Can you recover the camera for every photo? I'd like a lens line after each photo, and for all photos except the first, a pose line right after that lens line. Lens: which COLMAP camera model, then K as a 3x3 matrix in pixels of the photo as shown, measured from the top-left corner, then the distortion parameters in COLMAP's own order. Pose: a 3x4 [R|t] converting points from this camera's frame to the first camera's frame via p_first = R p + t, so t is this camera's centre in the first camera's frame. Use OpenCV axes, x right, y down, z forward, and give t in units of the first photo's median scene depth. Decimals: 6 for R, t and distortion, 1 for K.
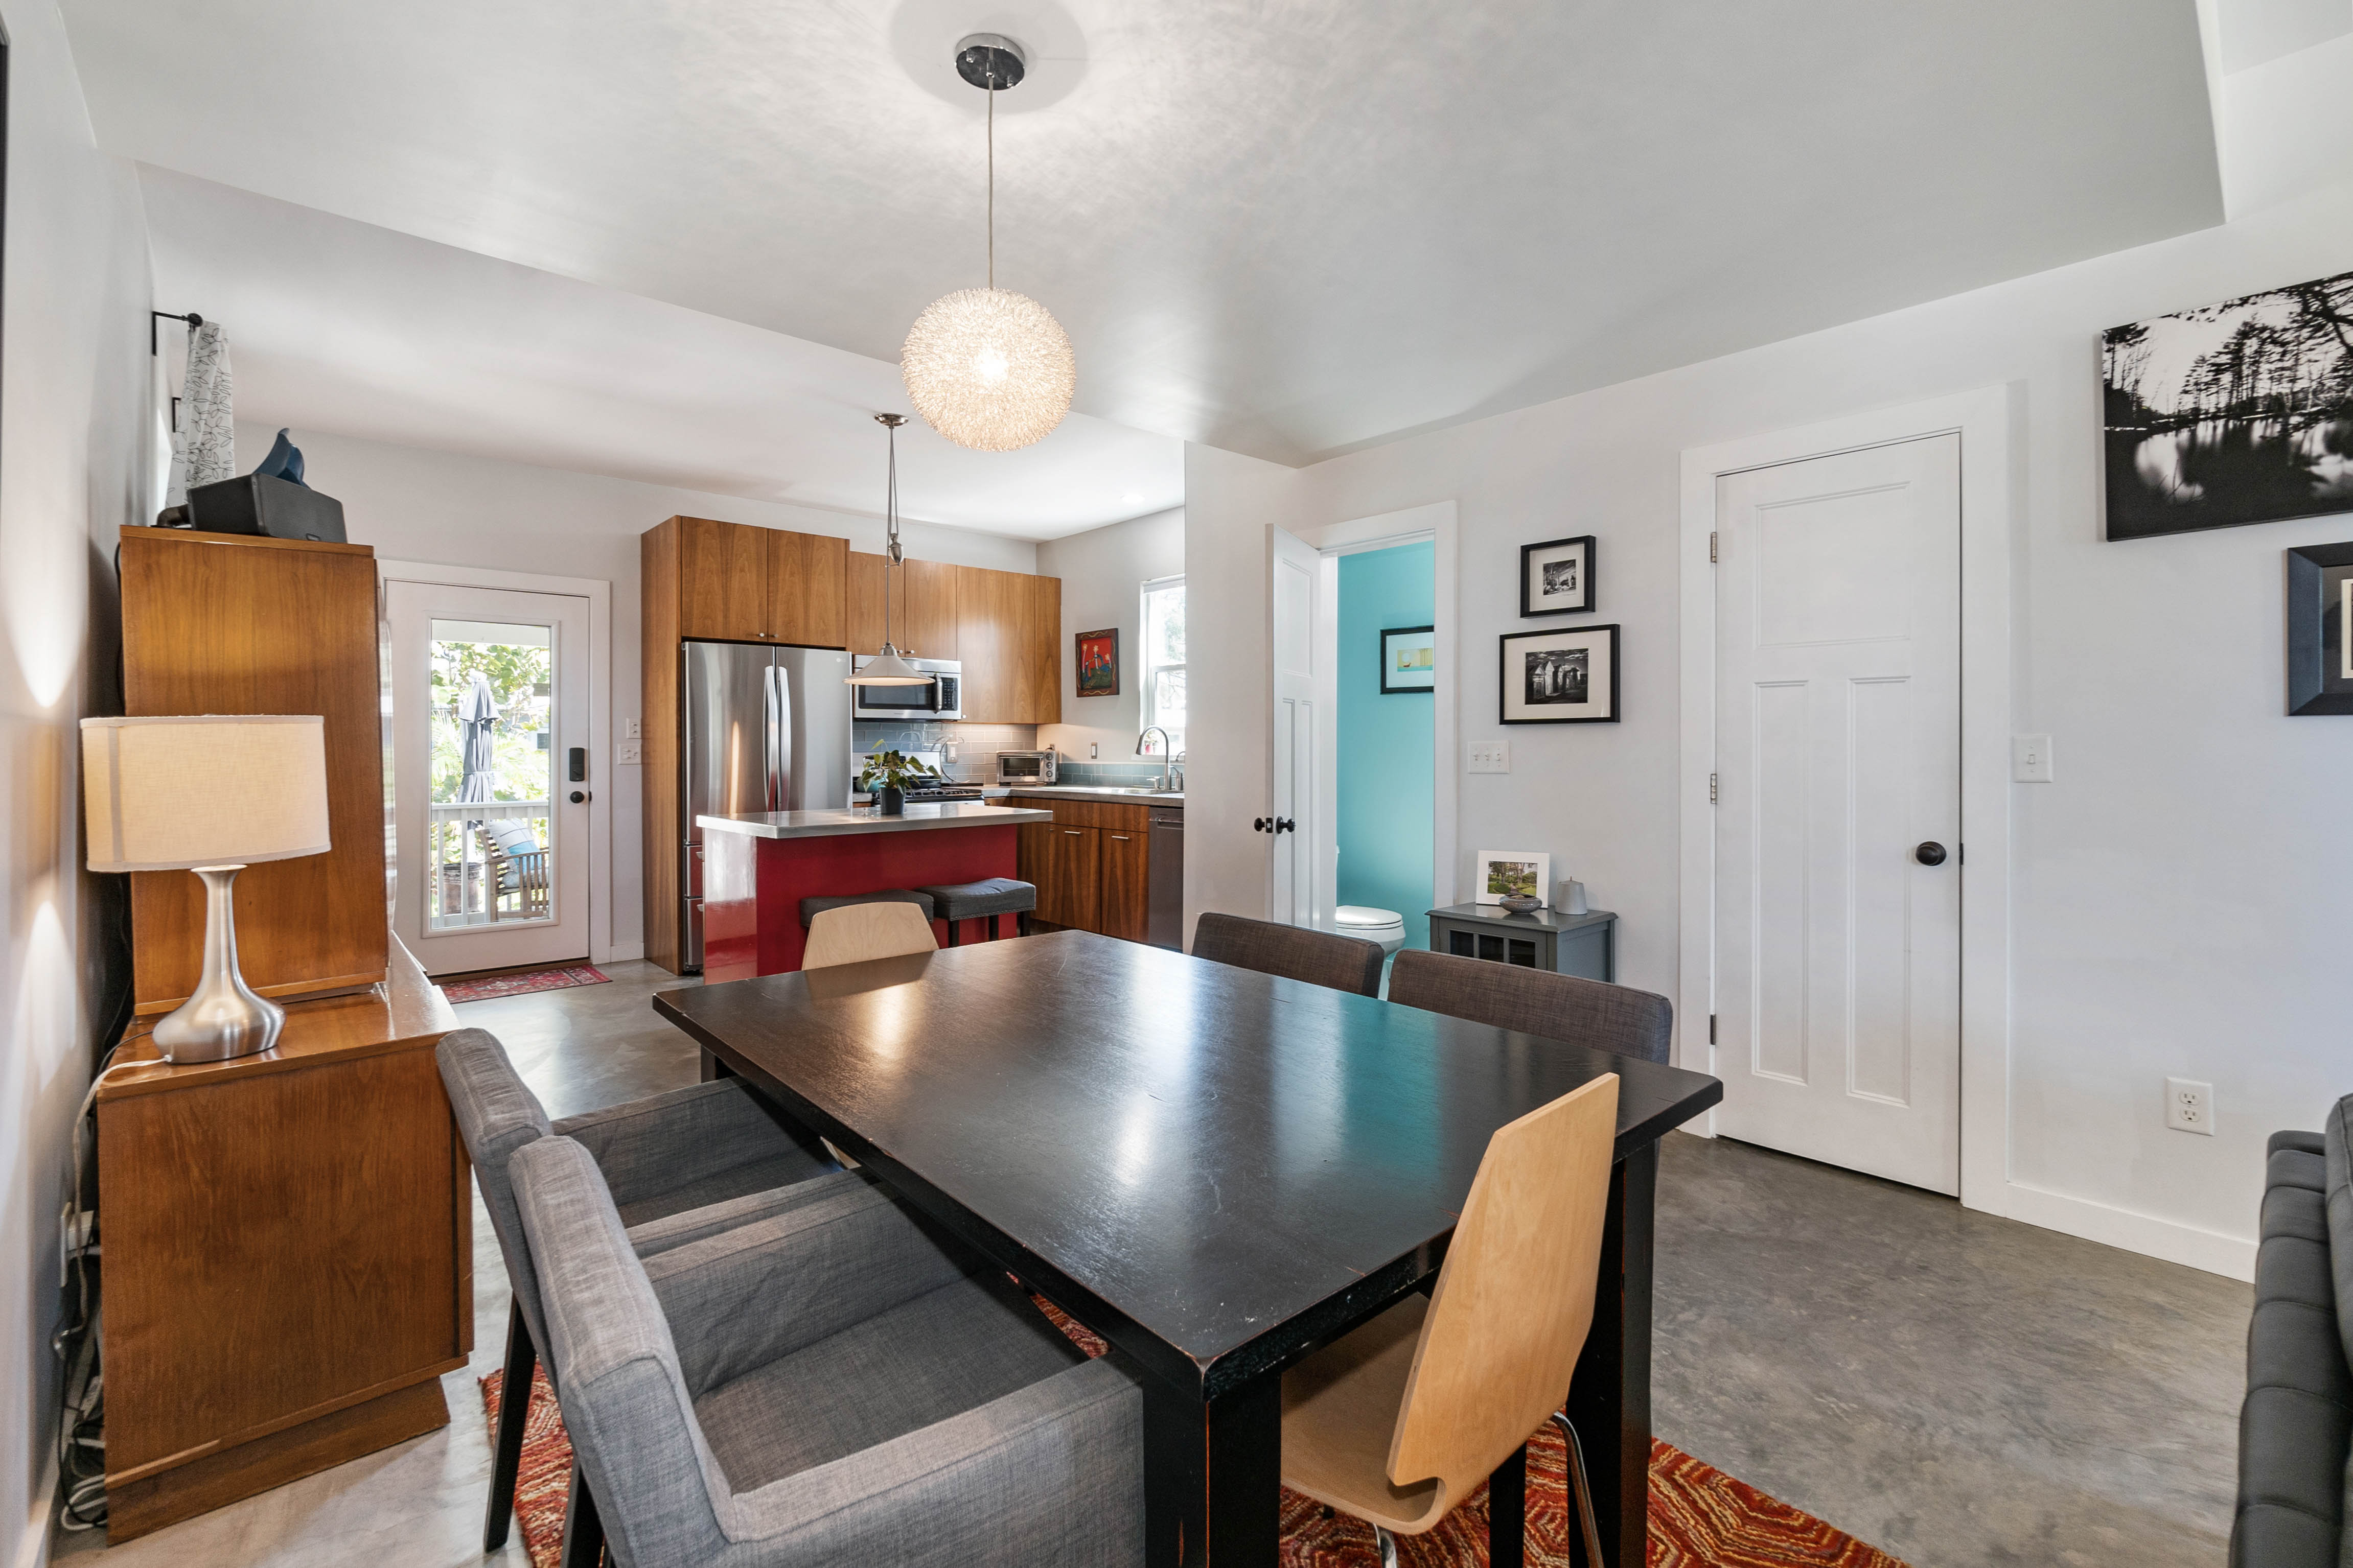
lens RADIAL K [[1022.7, 0, 1175.4], [0, 1022.7, 751.0], [0, 0, 1]] dist [-0.007819, 0.000179]
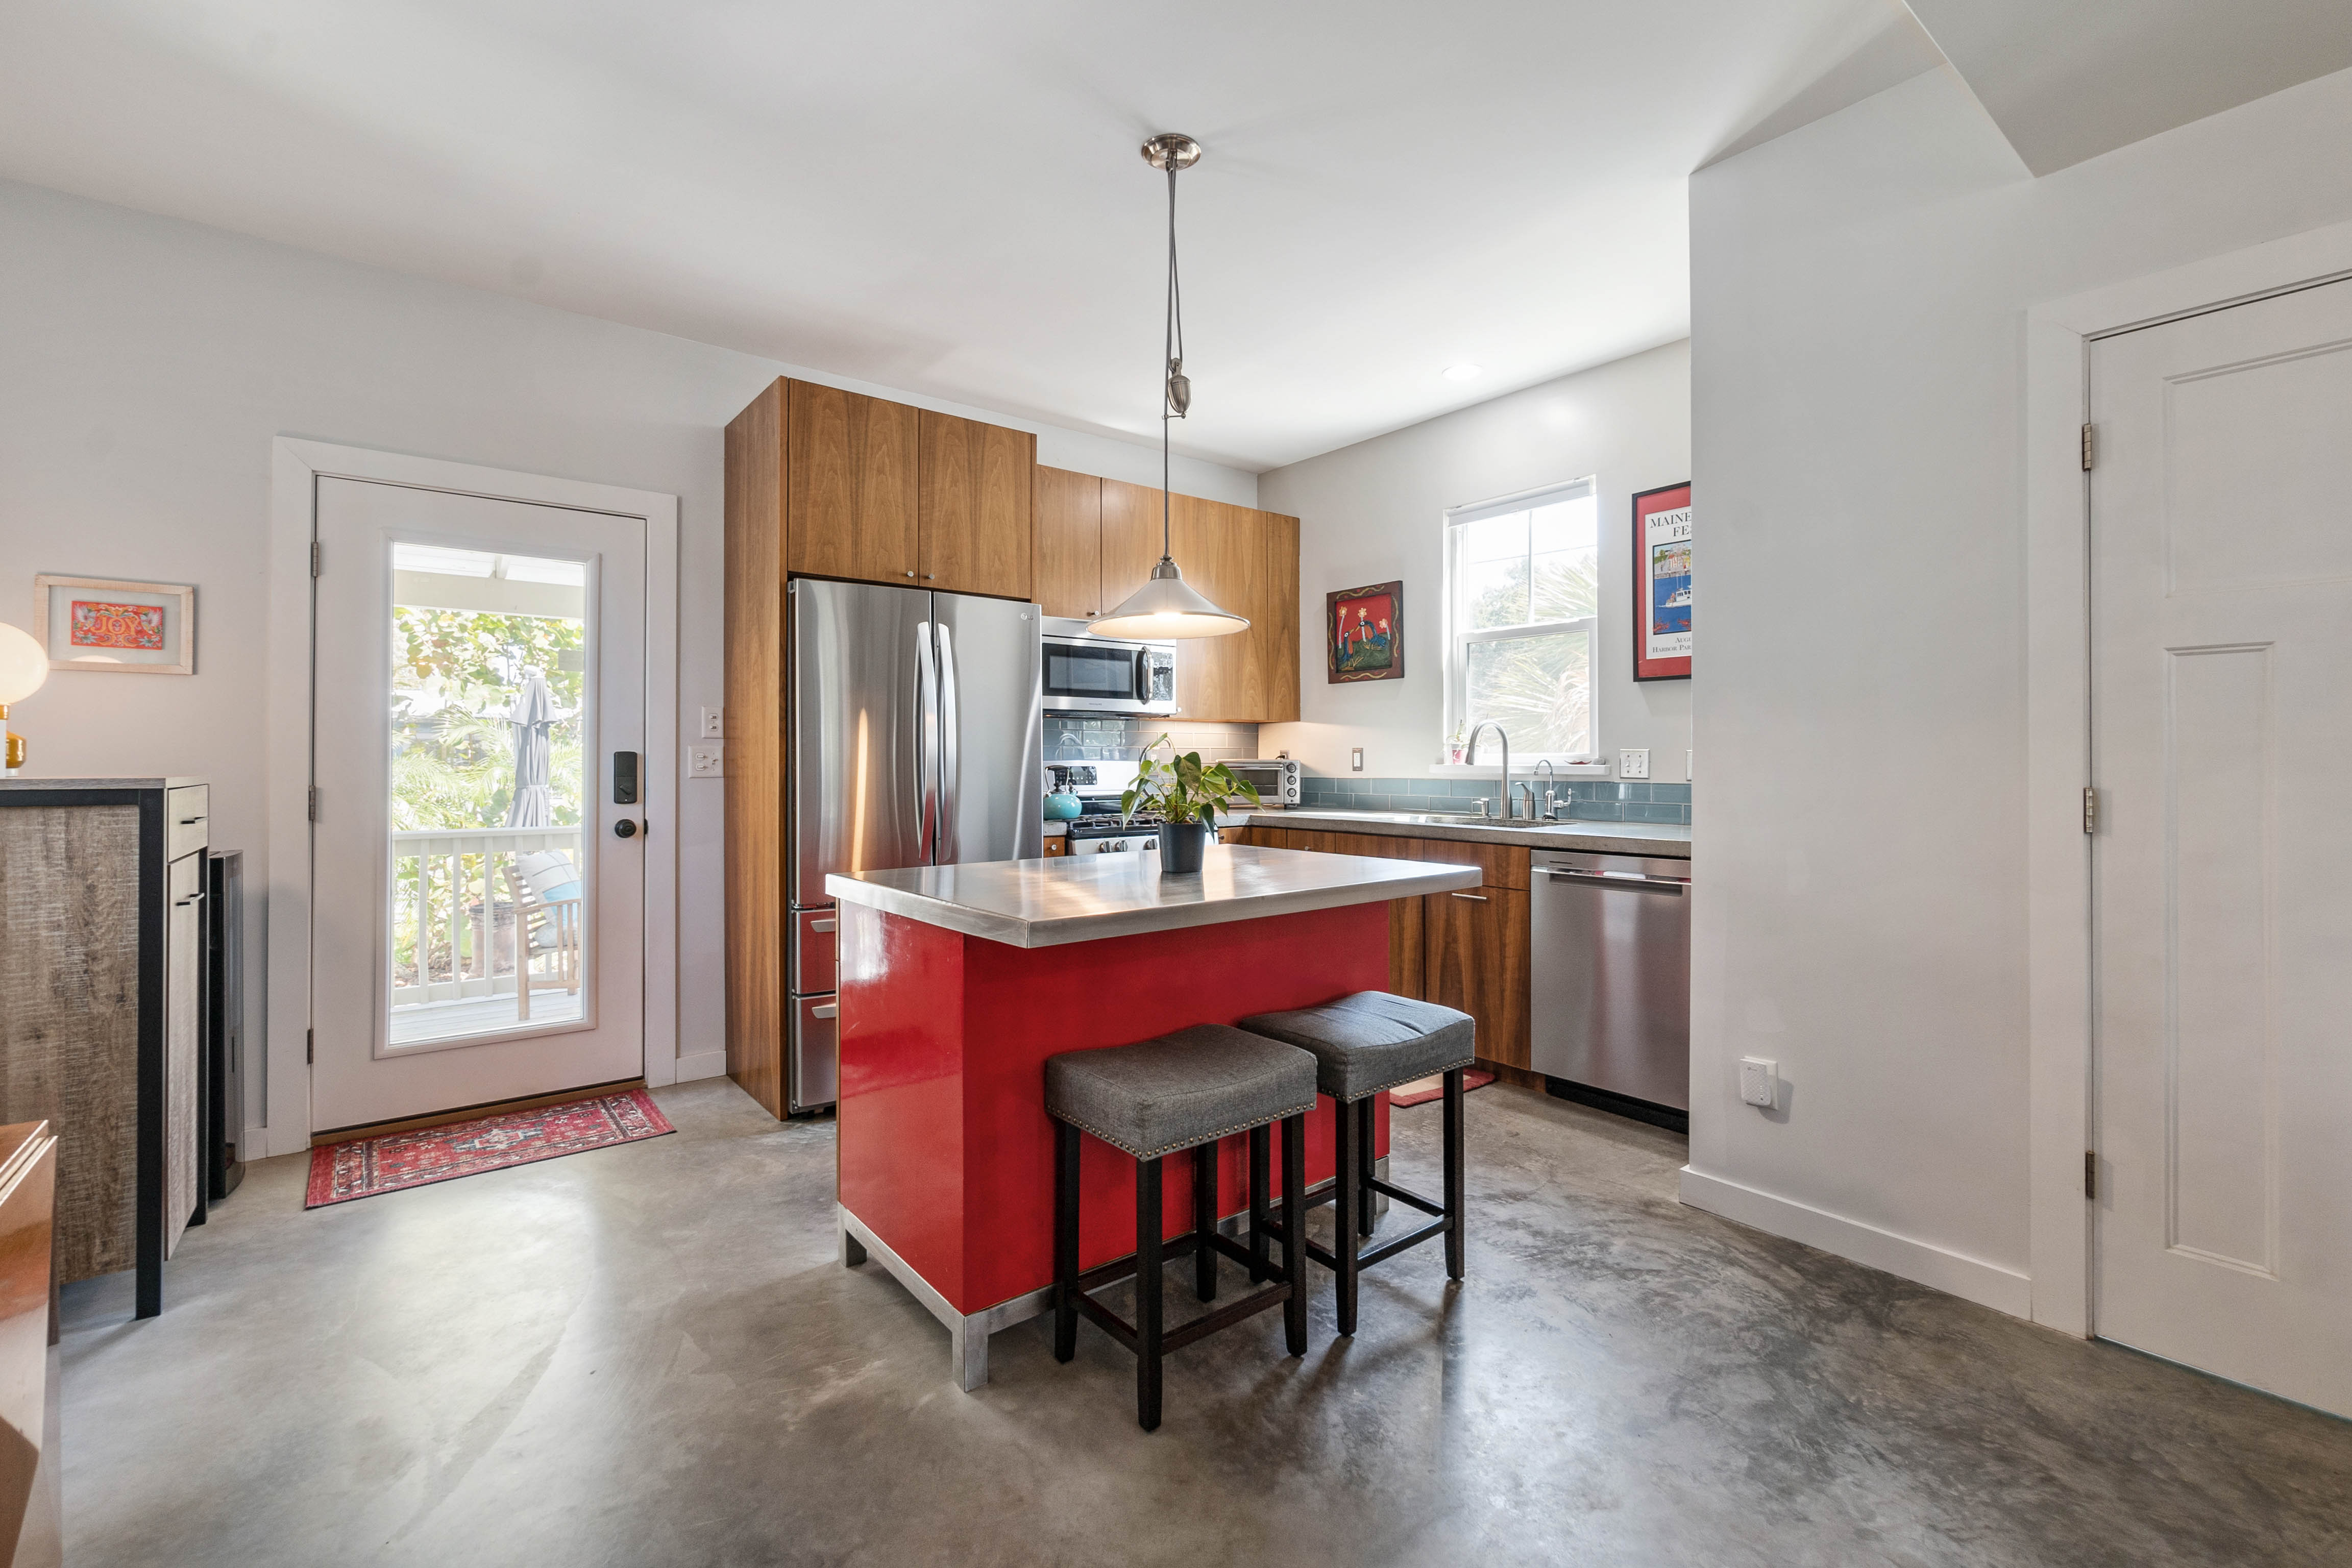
lens RADIAL K [[1009.4, 0, 1183.6], [0, 1009.4, 755.3], [0, 0, 1]] dist [-0.001987, -0.000528]
pose [[0.998556, 0.001380, -0.053710, -0.178580], [-0.001869, 0.999957, -0.009069, 0.003506], [0.053695, 0.009156, 0.998515, 0.340685]]
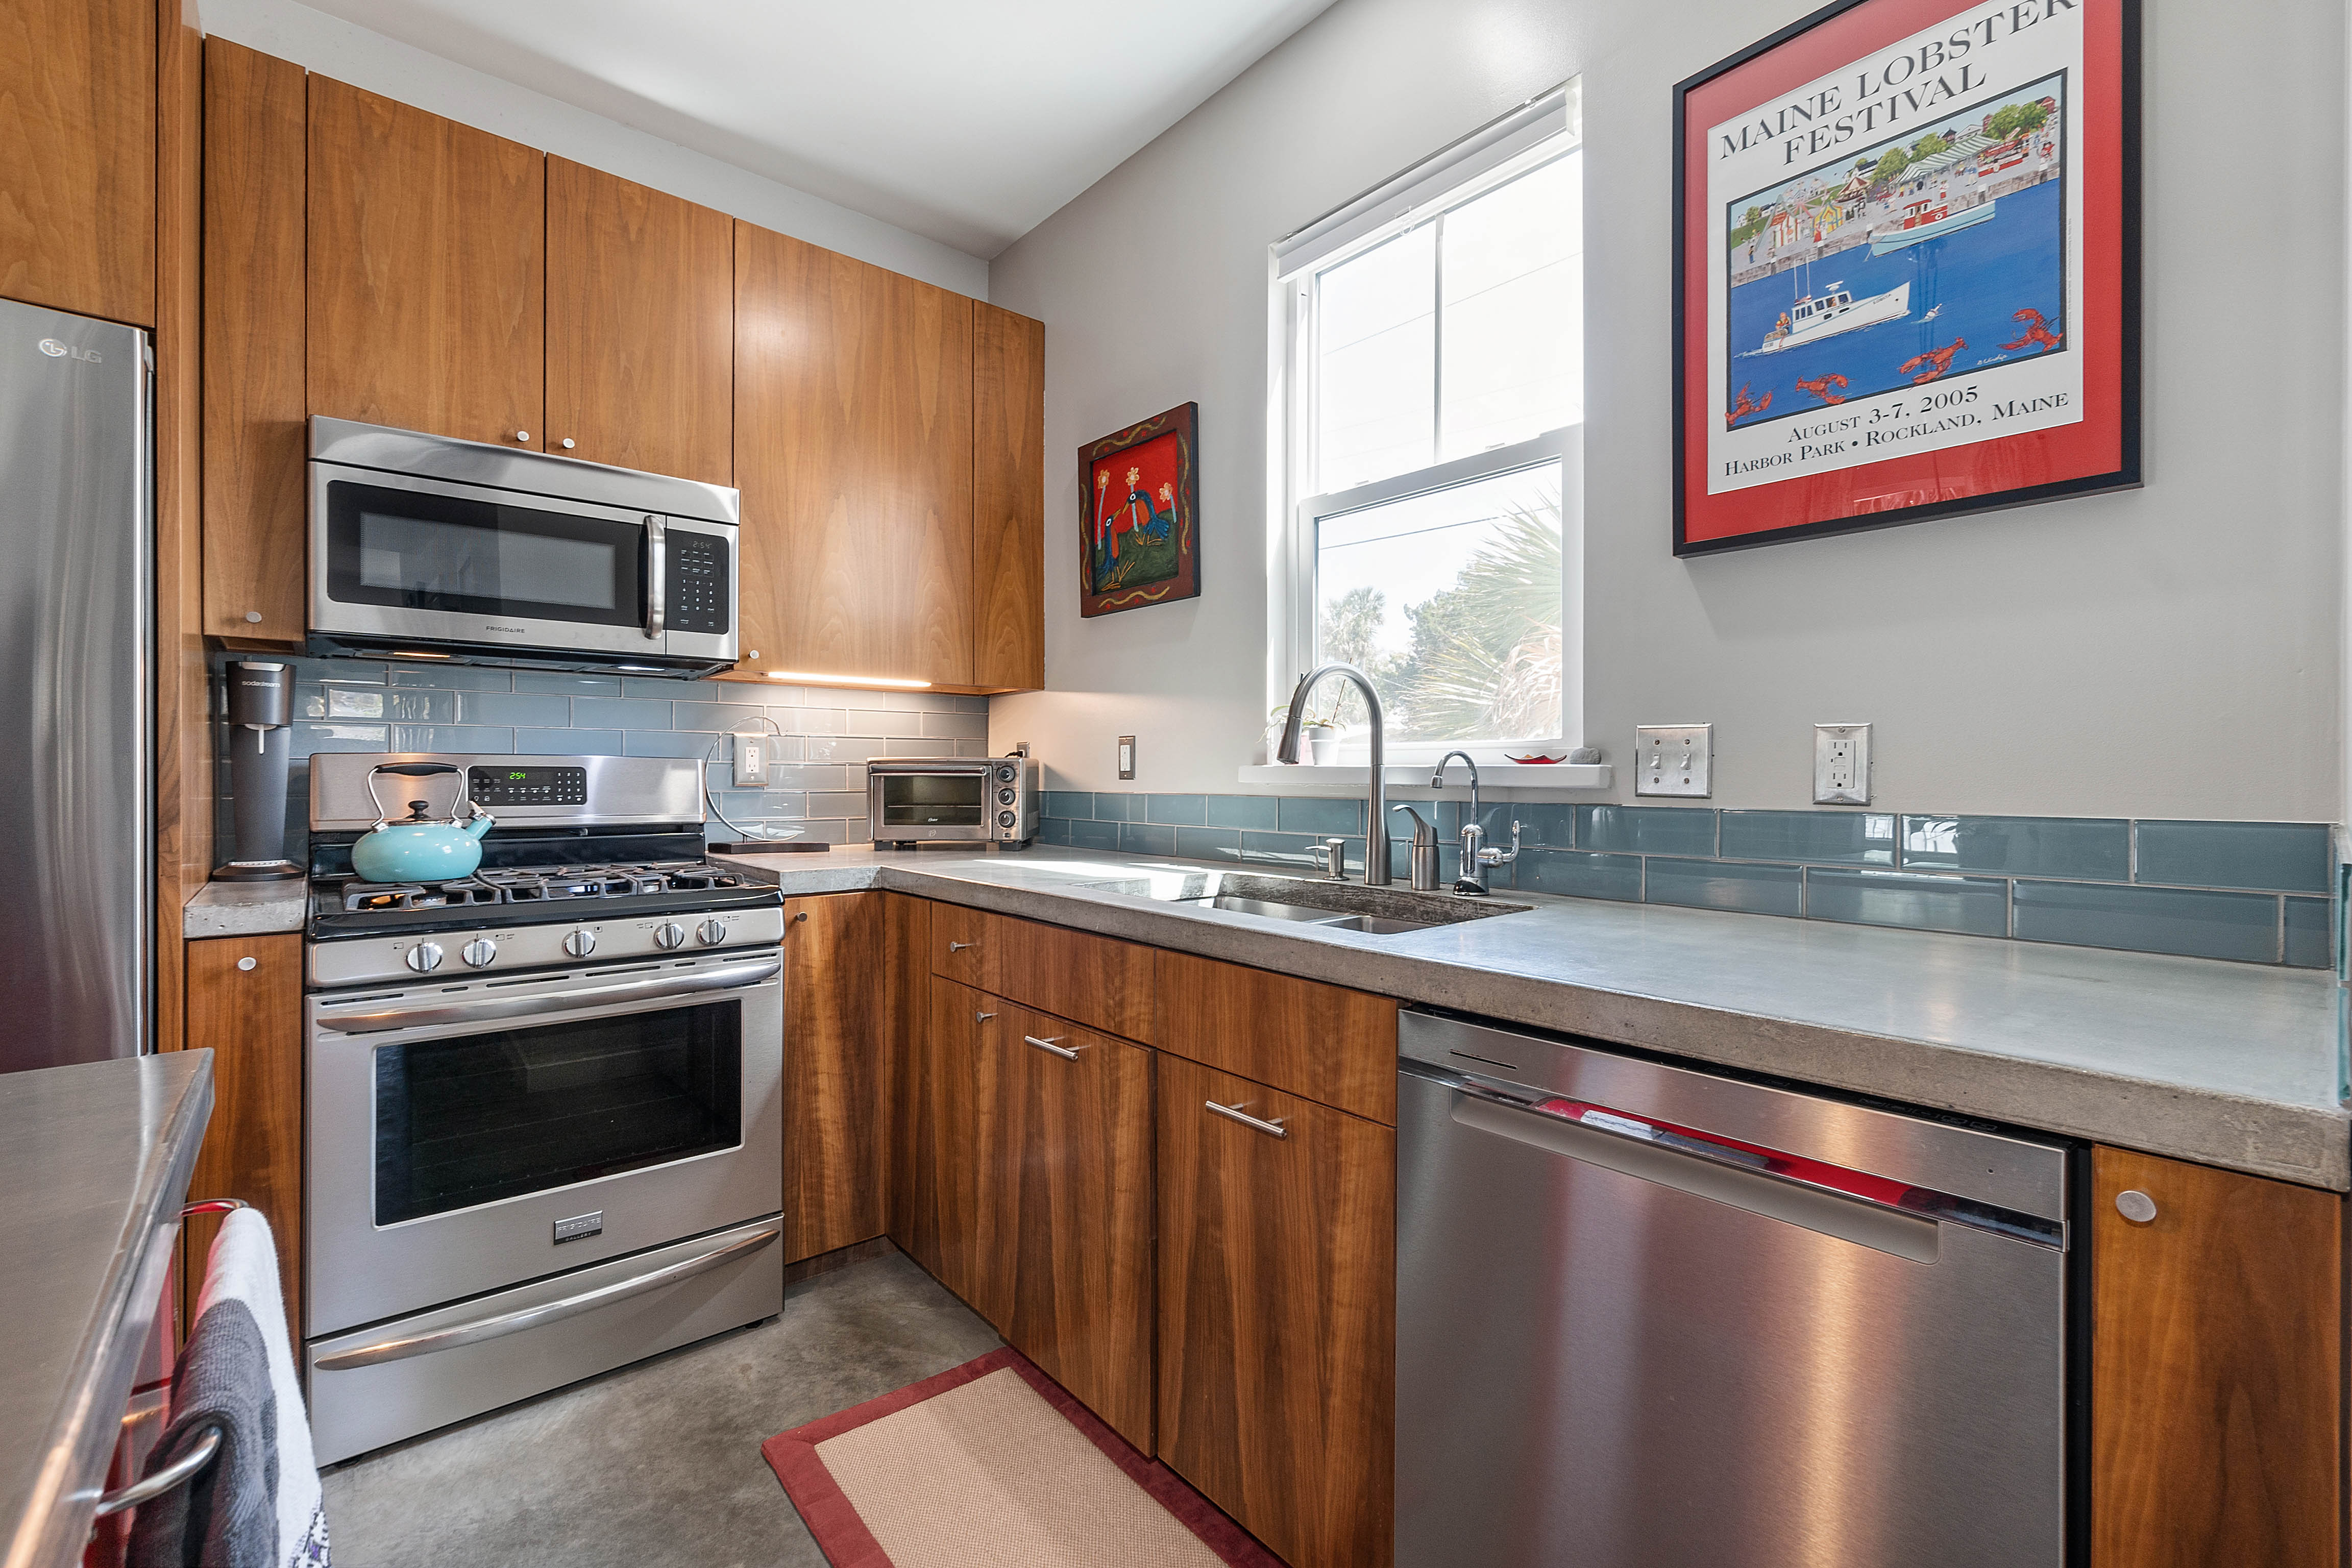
lens RADIAL K [[1002.1, 0, 1203.2], [0, 1002.1, 779.8], [0, 0, 1]] dist [-0.012922, -0.000179]
pose [[0.999982, 0.005281, 0.002716, -0.058703], [-0.005288, 0.999983, 0.002627, 0.007219], [-0.002702, -0.002641, 0.999993, 0.708383]]
